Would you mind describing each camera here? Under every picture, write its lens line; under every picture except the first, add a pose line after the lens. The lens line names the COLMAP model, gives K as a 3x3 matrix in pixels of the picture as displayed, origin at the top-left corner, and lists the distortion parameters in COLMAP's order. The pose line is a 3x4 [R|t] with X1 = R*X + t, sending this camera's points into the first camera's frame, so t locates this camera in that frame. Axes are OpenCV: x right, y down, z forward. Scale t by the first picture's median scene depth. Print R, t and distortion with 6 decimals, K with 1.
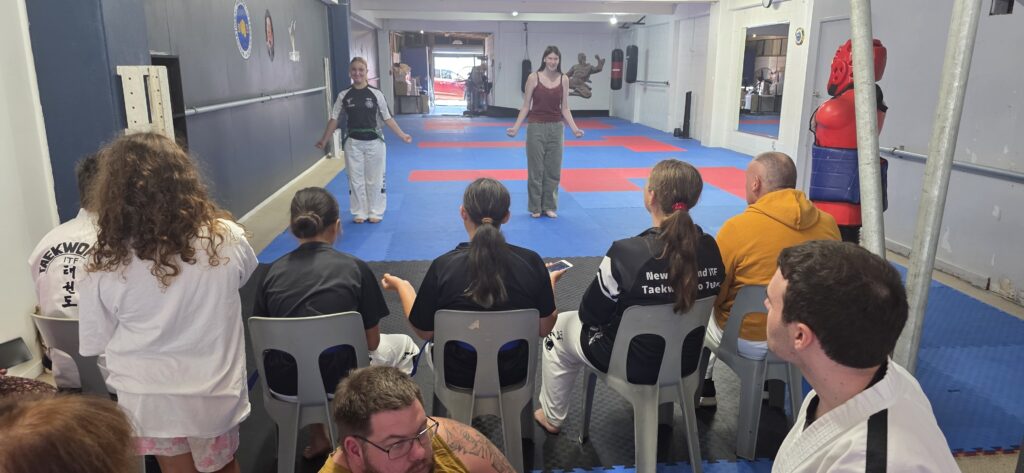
lens RADIAL K [[692.3, 0, 516.0], [0, 692.3, 236.7], [0, 0, 1]] dist [0.065614, -0.065151]
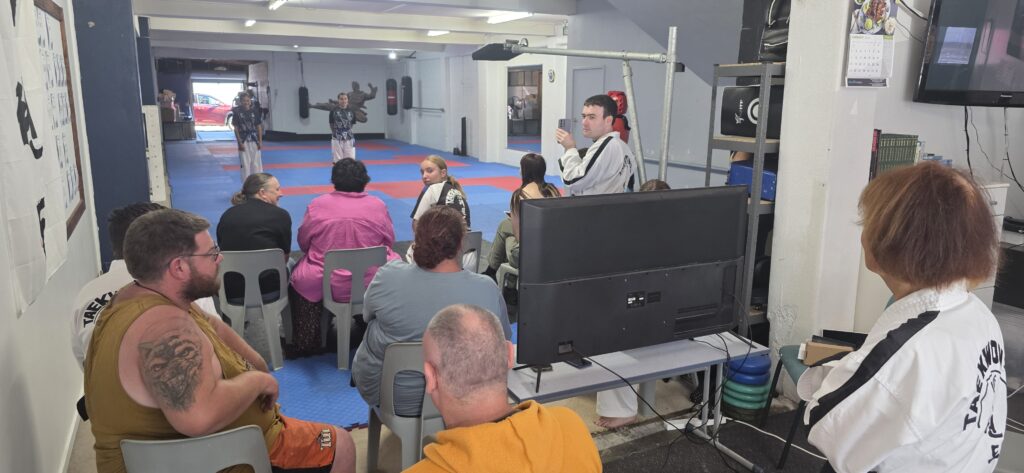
lens RADIAL K [[692.3, 0, 516.0], [0, 692.3, 236.7], [0, 0, 1]] dist [0.065614, -0.065151]
pose [[0.936435, -0.070905, 0.343602, -0.083546], [0.082103, 0.996459, -0.018132, 0.022632], [-0.341100, 0.045190, 0.938940, -0.124508]]
